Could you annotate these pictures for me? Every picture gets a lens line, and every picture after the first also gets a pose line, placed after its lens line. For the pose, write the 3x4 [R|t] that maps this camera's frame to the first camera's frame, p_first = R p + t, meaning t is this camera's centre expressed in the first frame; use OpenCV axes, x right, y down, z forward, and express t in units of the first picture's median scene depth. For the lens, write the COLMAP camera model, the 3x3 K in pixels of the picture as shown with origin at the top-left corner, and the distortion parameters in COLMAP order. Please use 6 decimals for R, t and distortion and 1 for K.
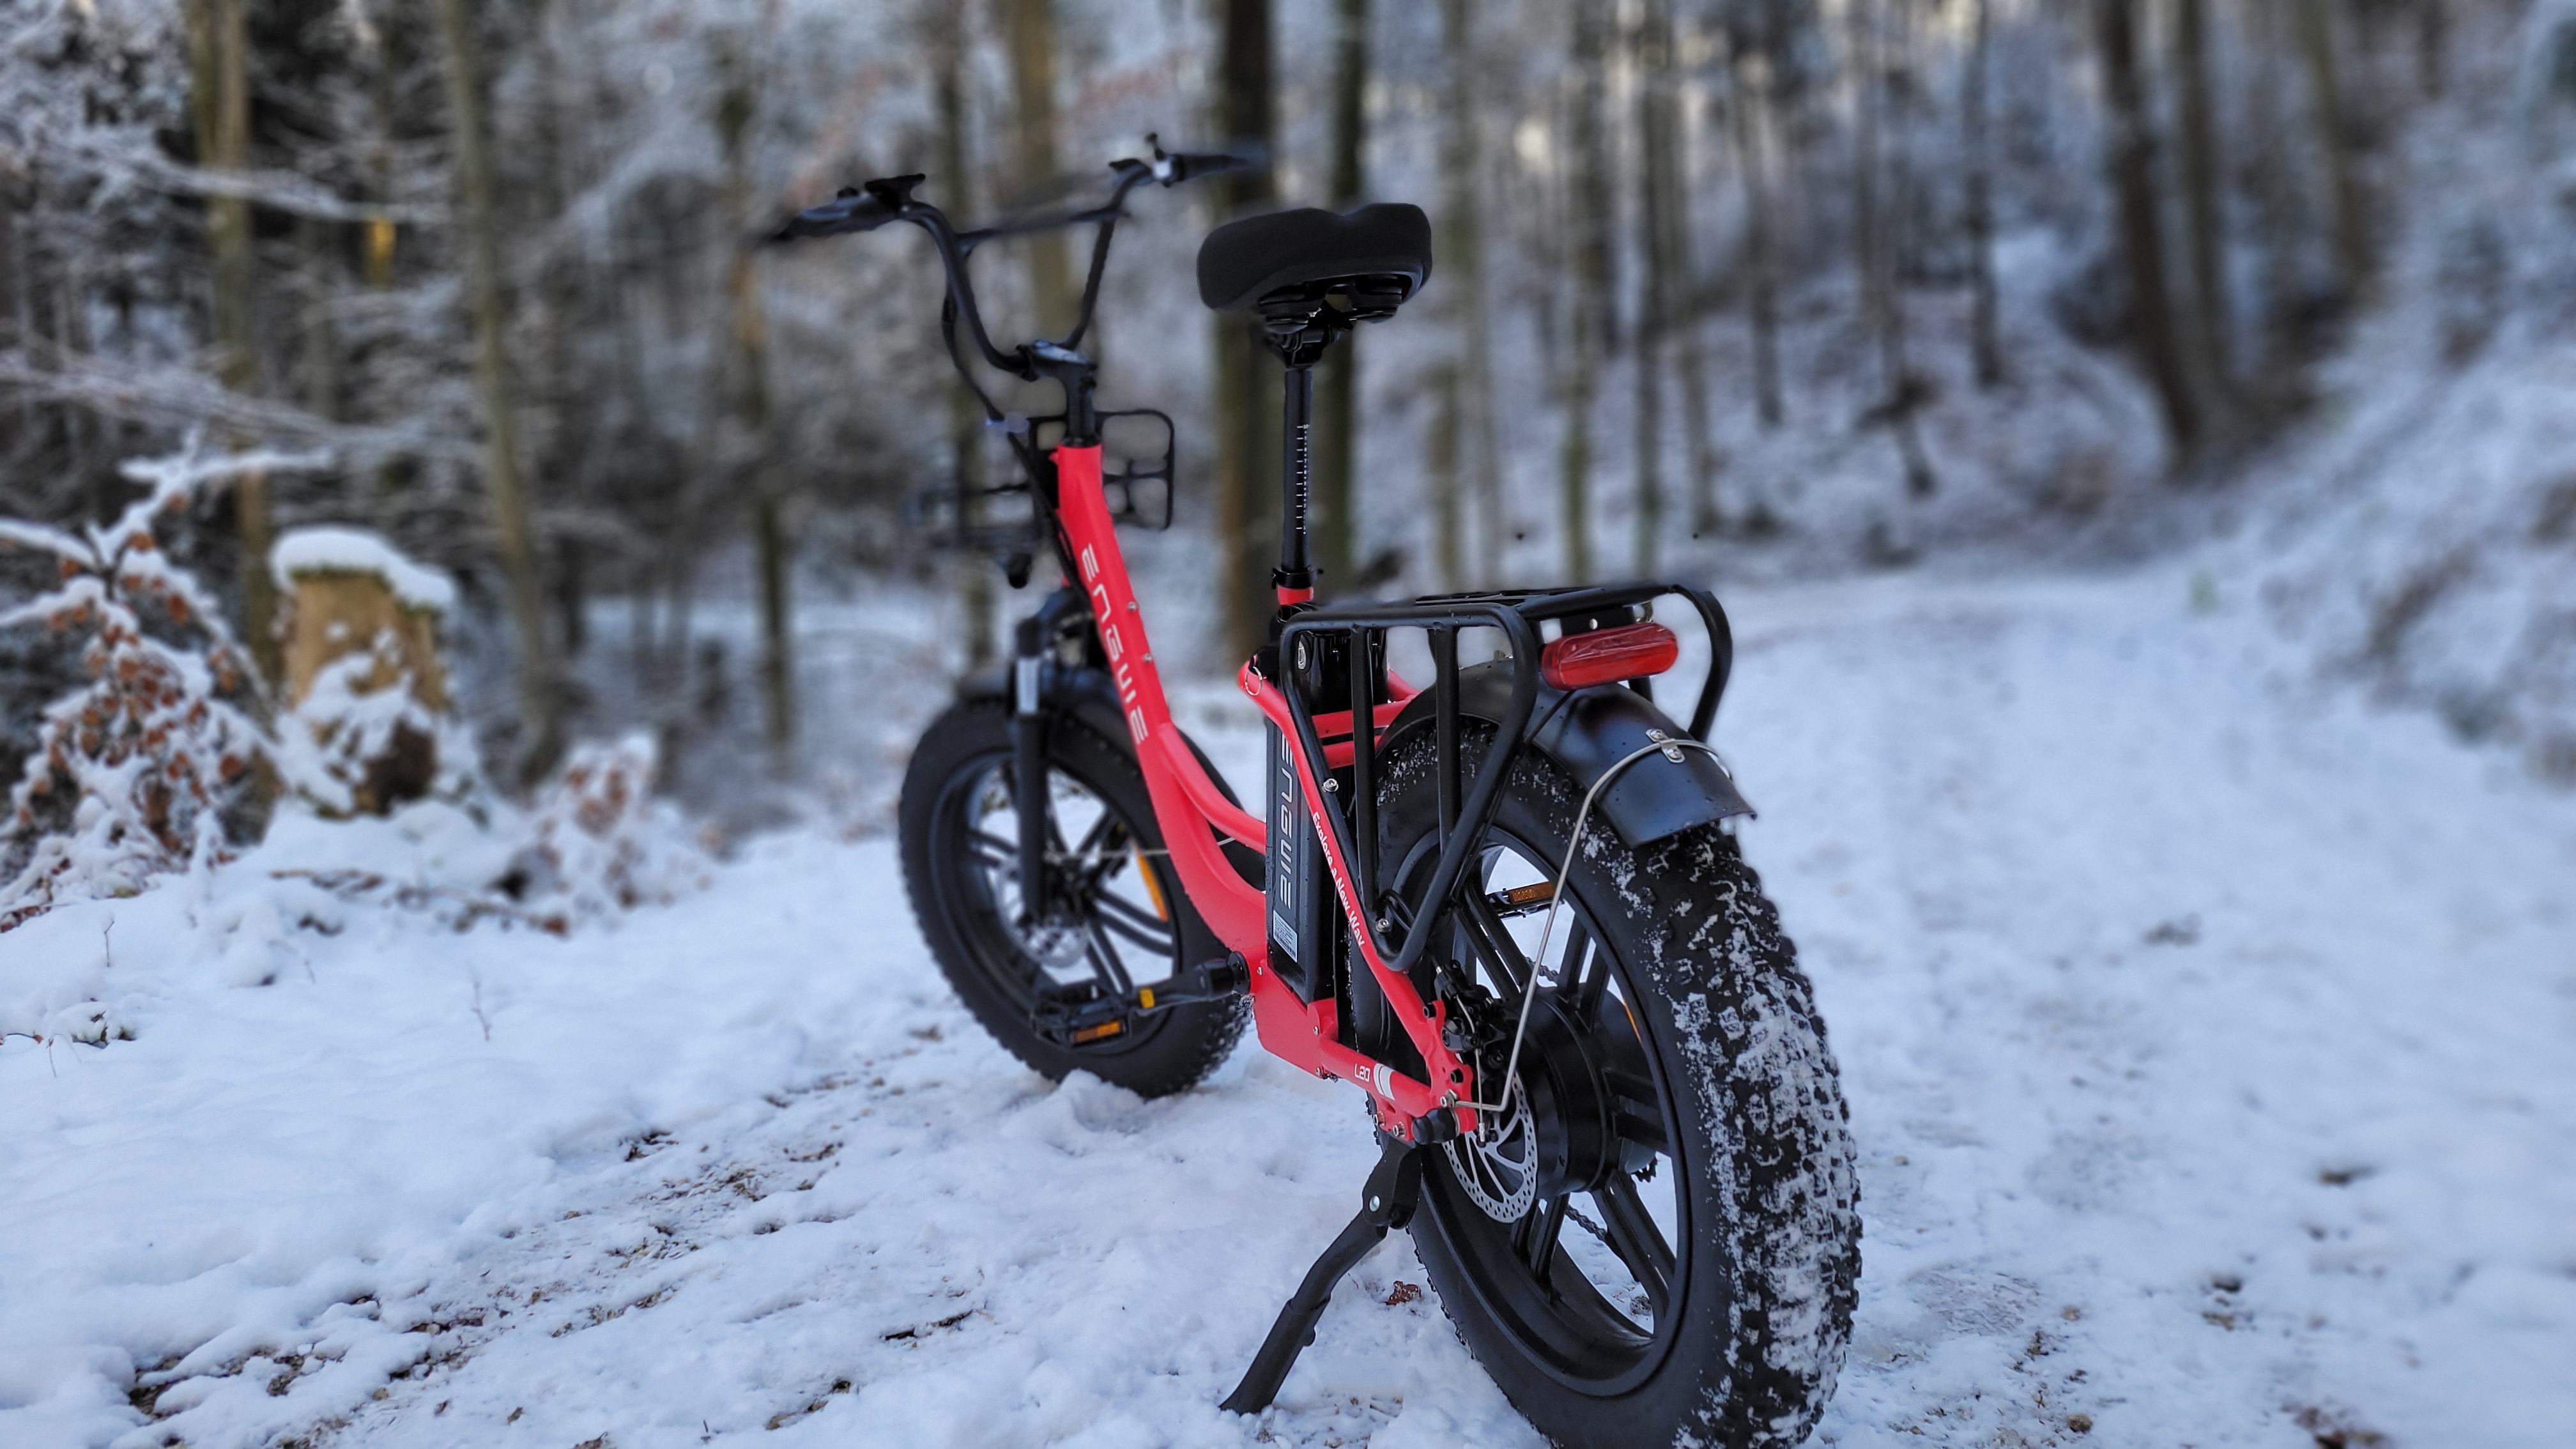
lens RADIAL K [[1903.2, 0, 1295.7], [0, 1903.2, 681.6], [0, 0, 1]] dist [0.020910, -0.001764]
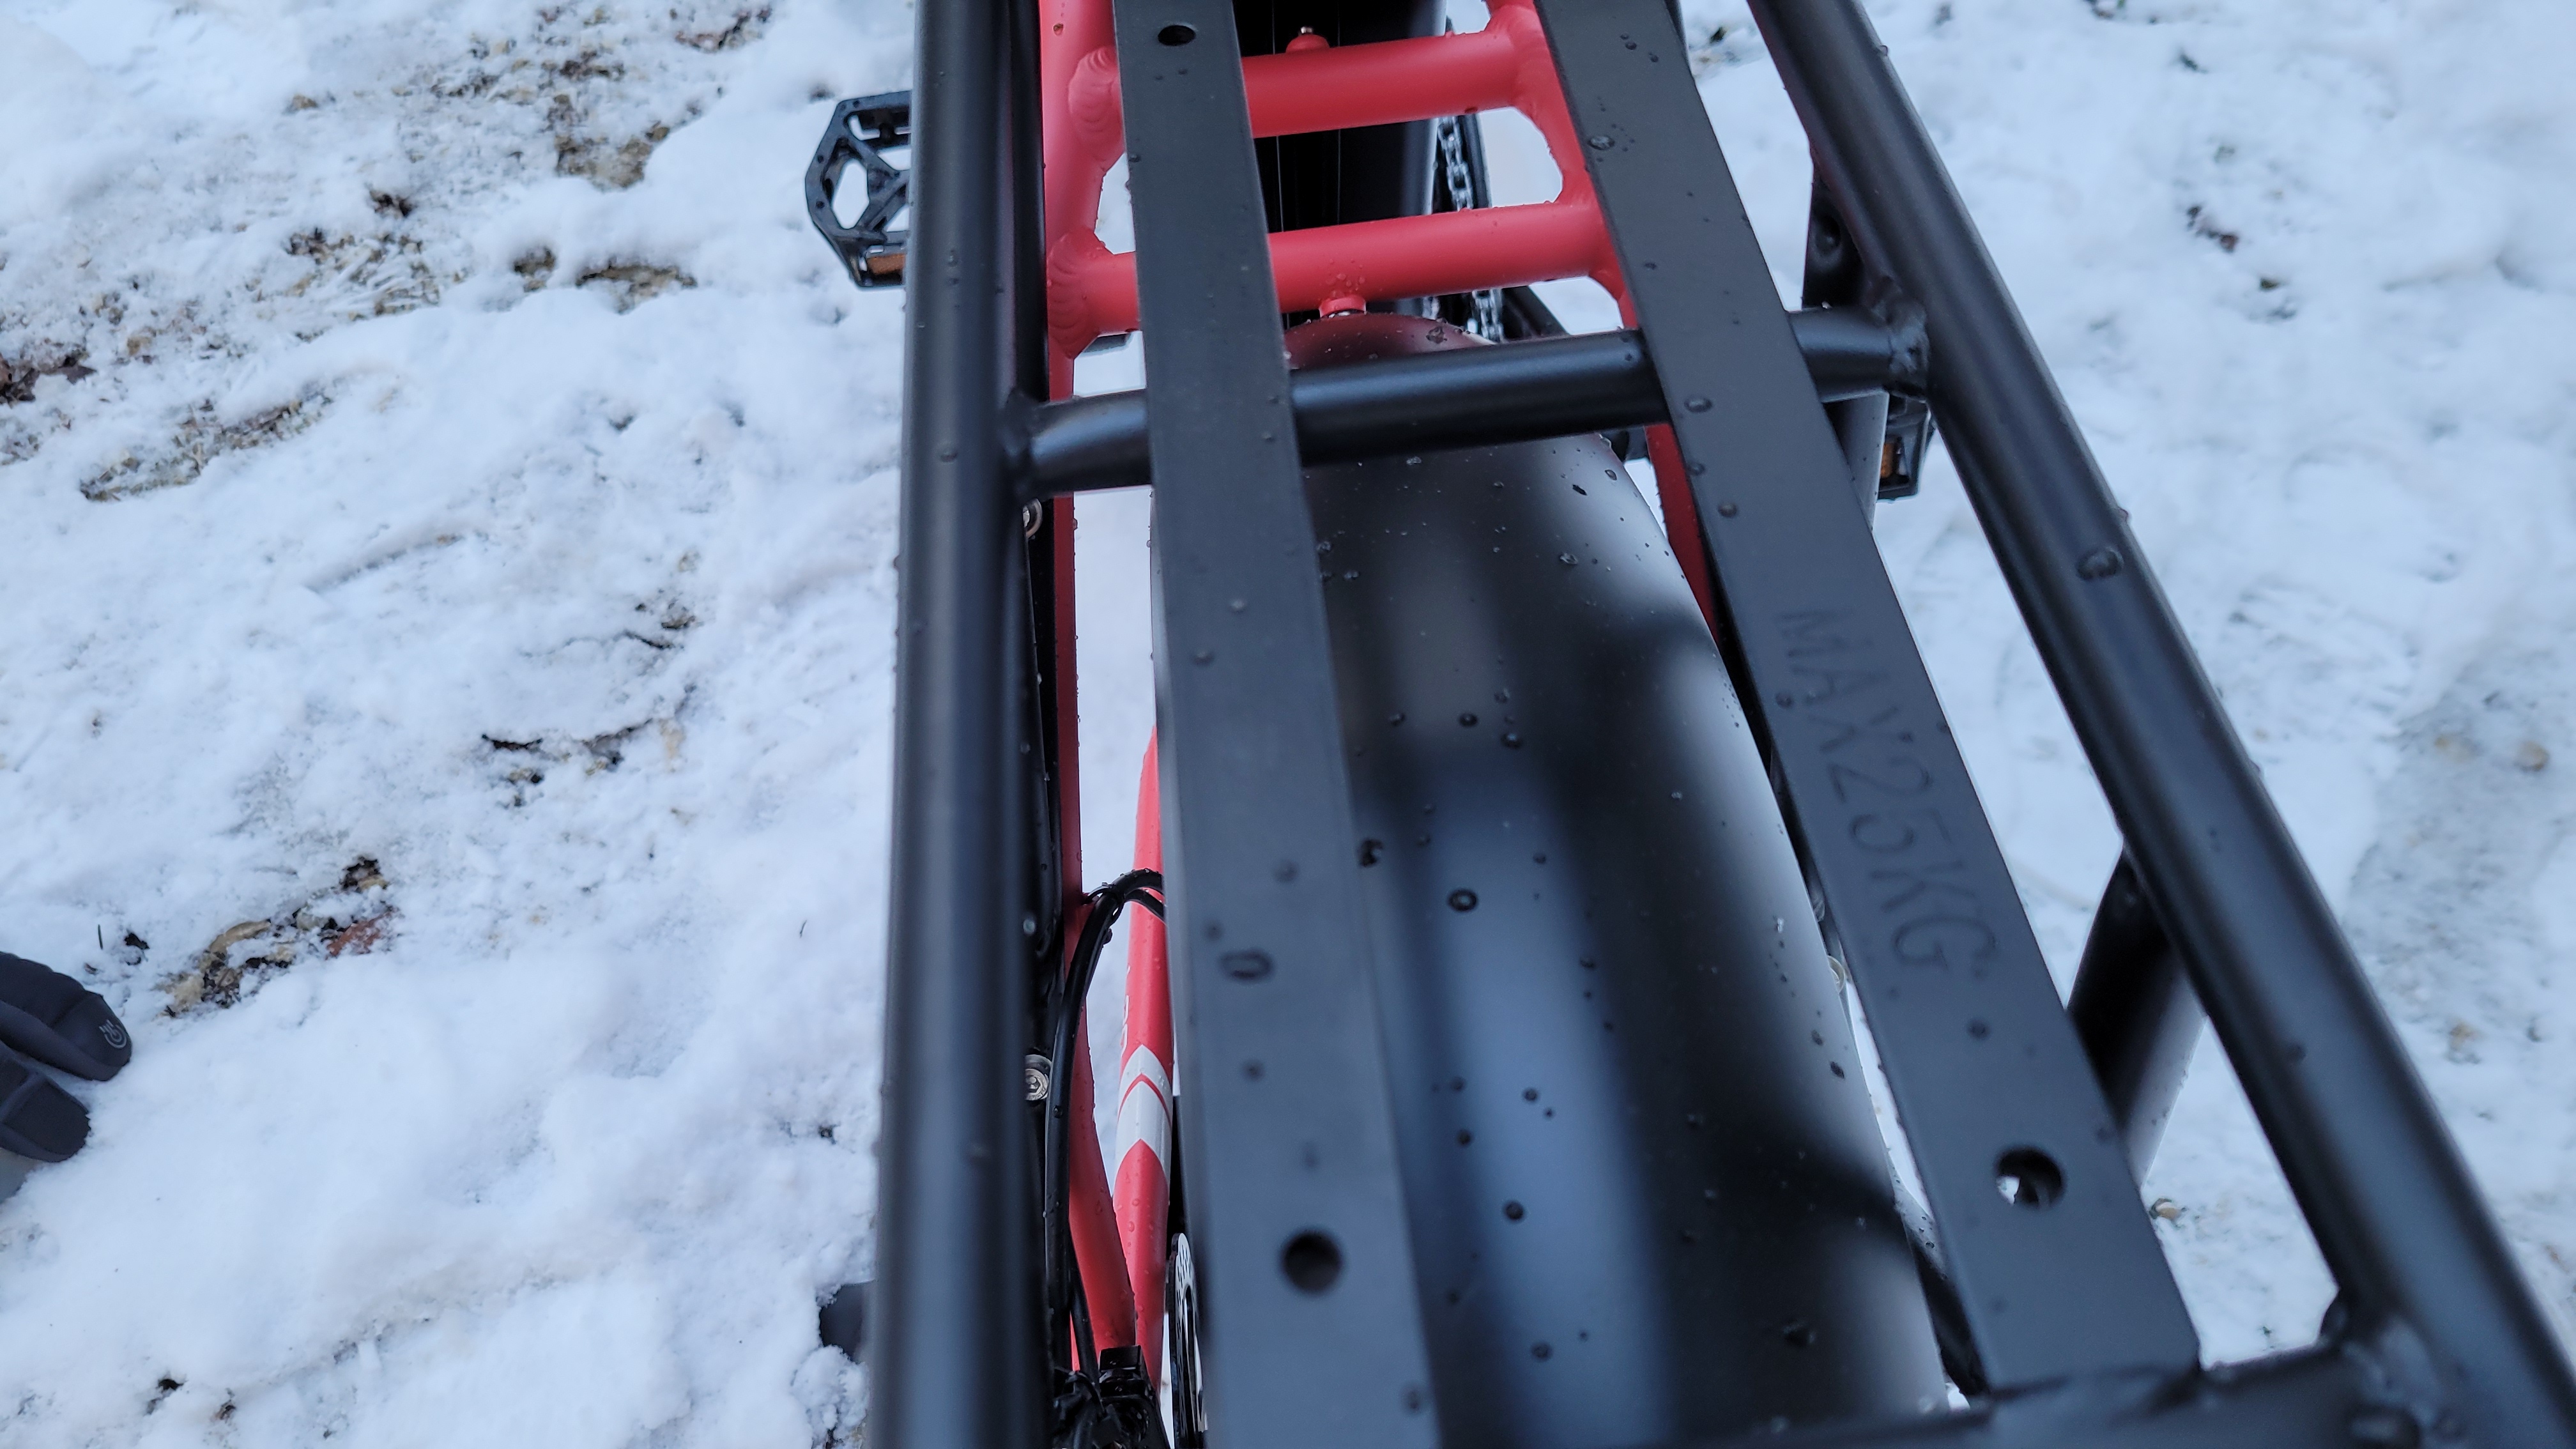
lens RADIAL K [[1924.4, 0, 1288.0], [0, 1924.4, 724.5], [0, 0, 1]] dist [0.026328, -0.002744]
pose [[0.946662, 0.294562, -0.130632, 0.082723], [-0.094145, 0.640548, 0.762125, -0.123351], [0.308169, -0.709177, 0.634114, 0.644923]]
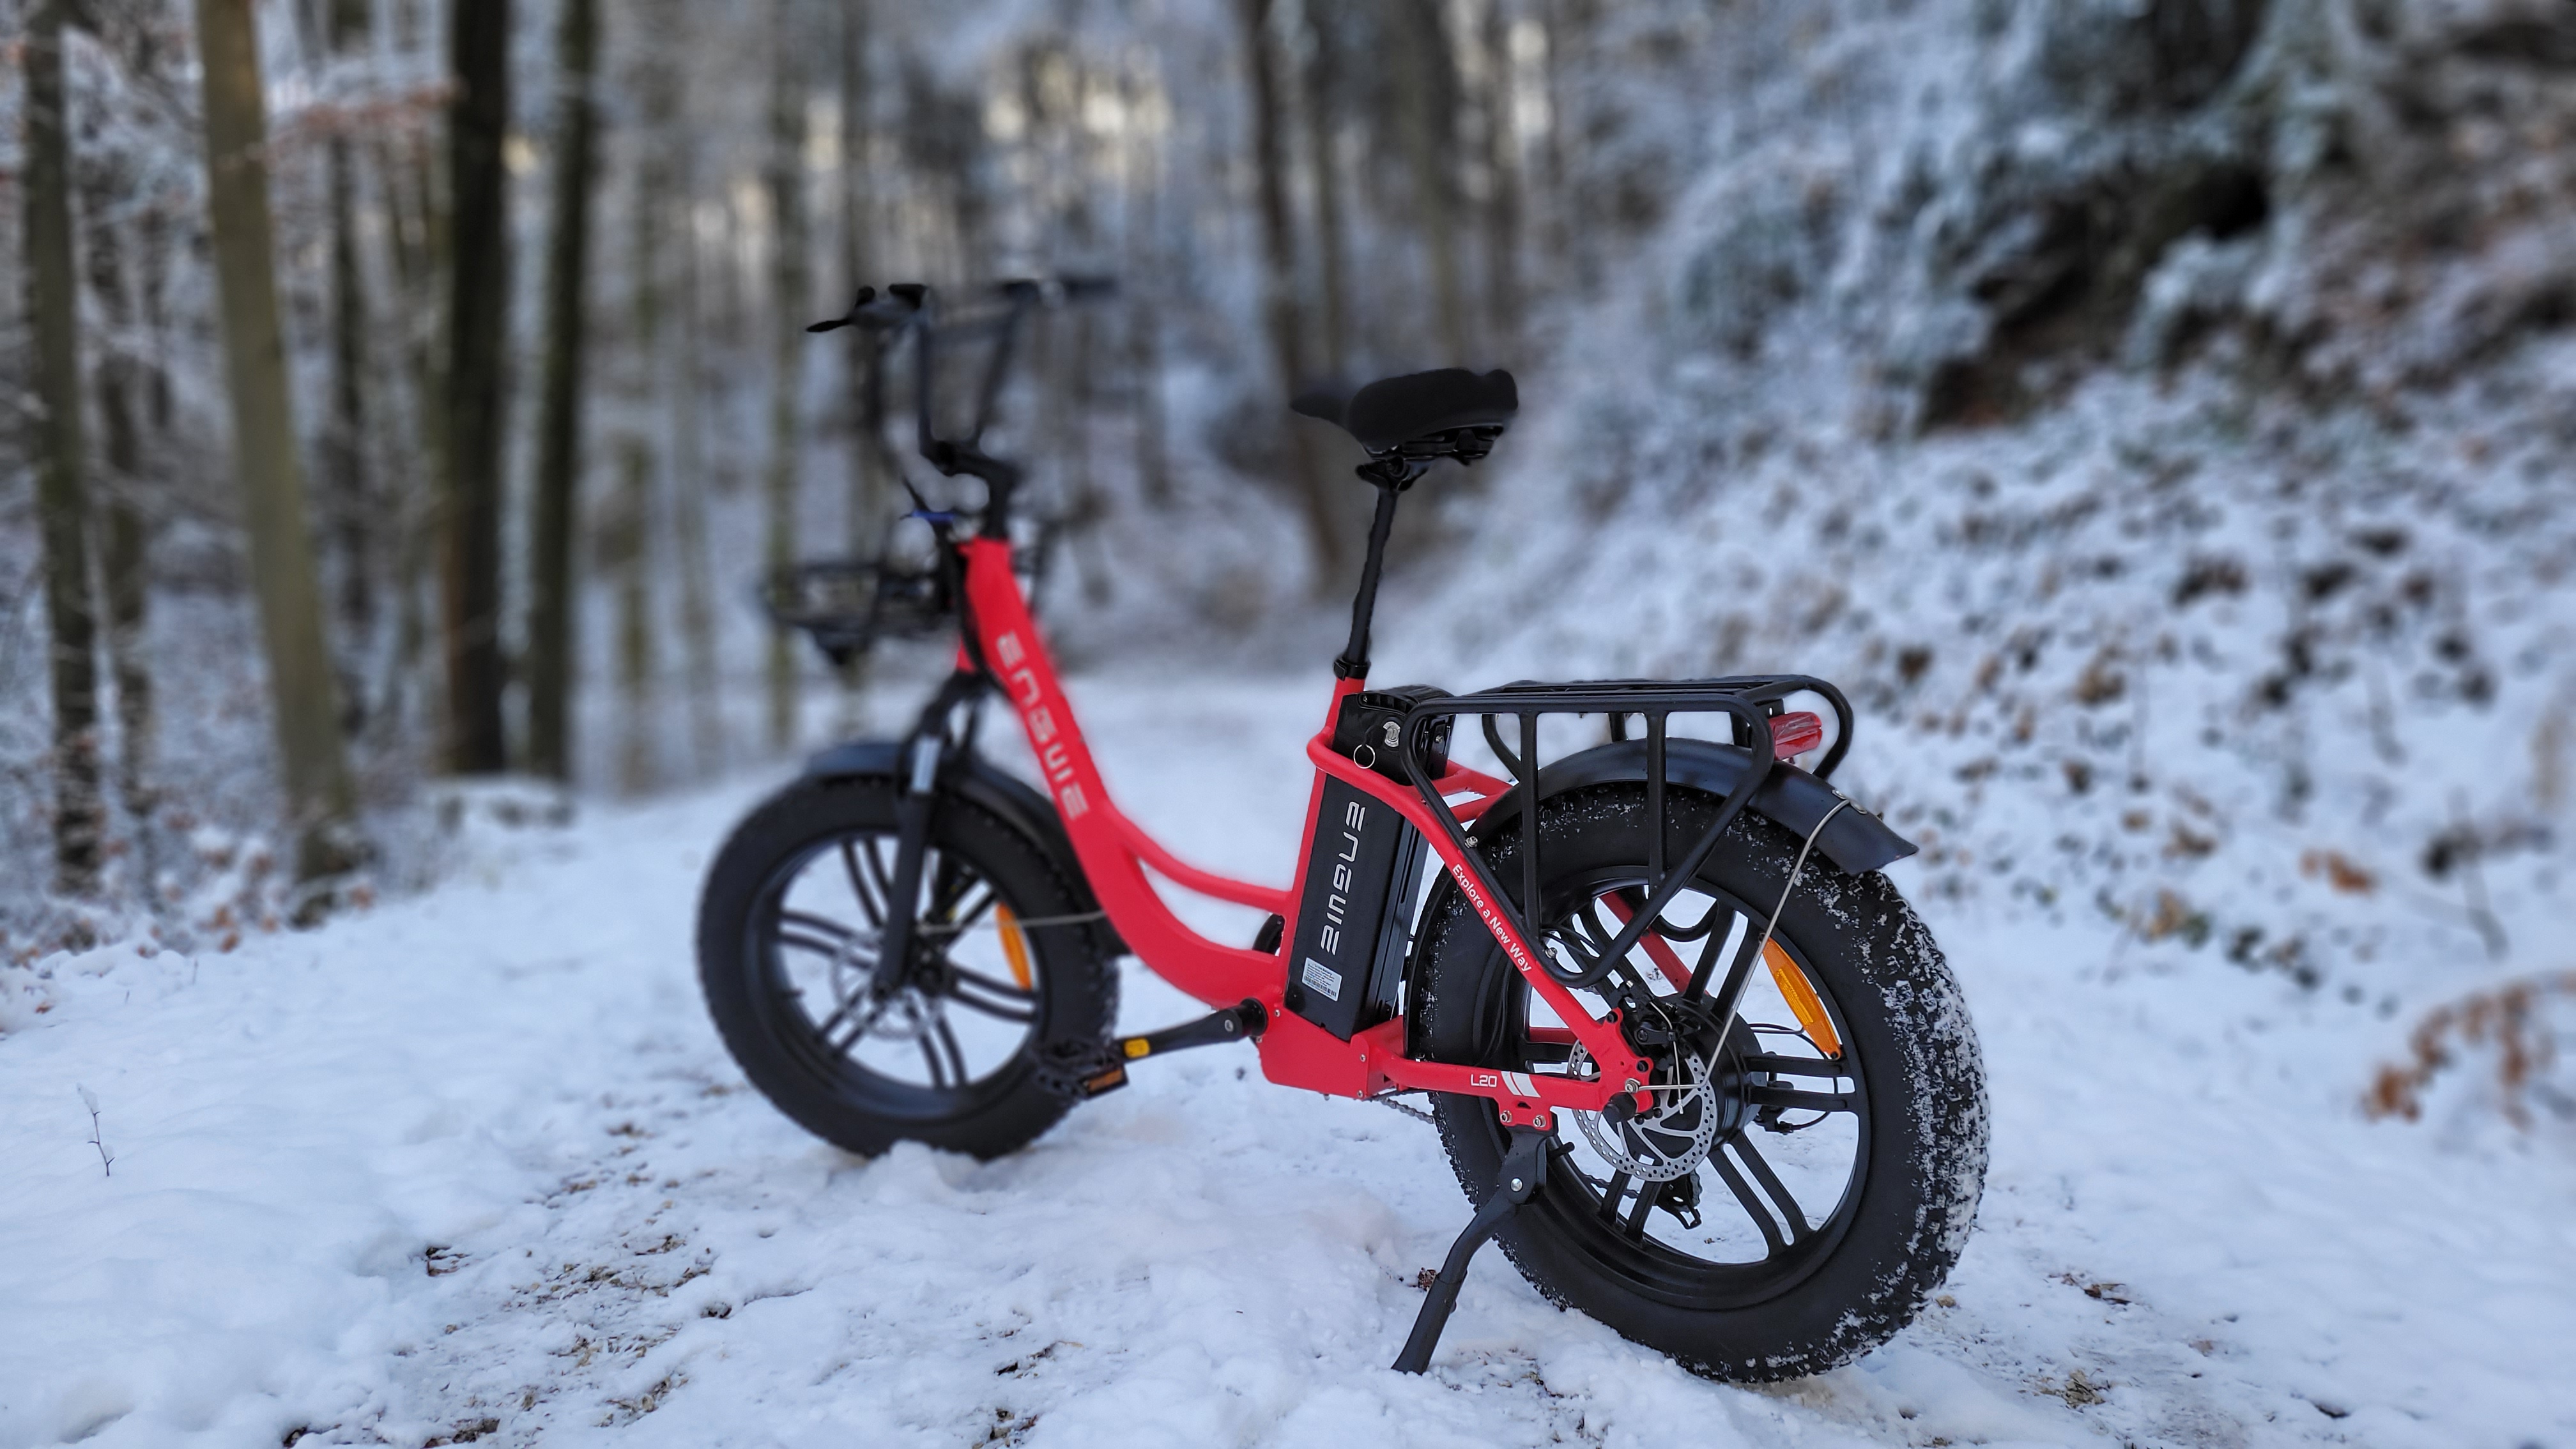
lens RADIAL K [[1924.4, 0, 1288.0], [0, 1924.4, 724.5], [0, 0, 1]] dist [0.026328, -0.002744]
pose [[0.903609, 0.014825, 0.428101, -0.491530], [-0.001943, 0.999532, -0.030513, 0.013899], [-0.428353, 0.026740, 0.903216, -0.045469]]
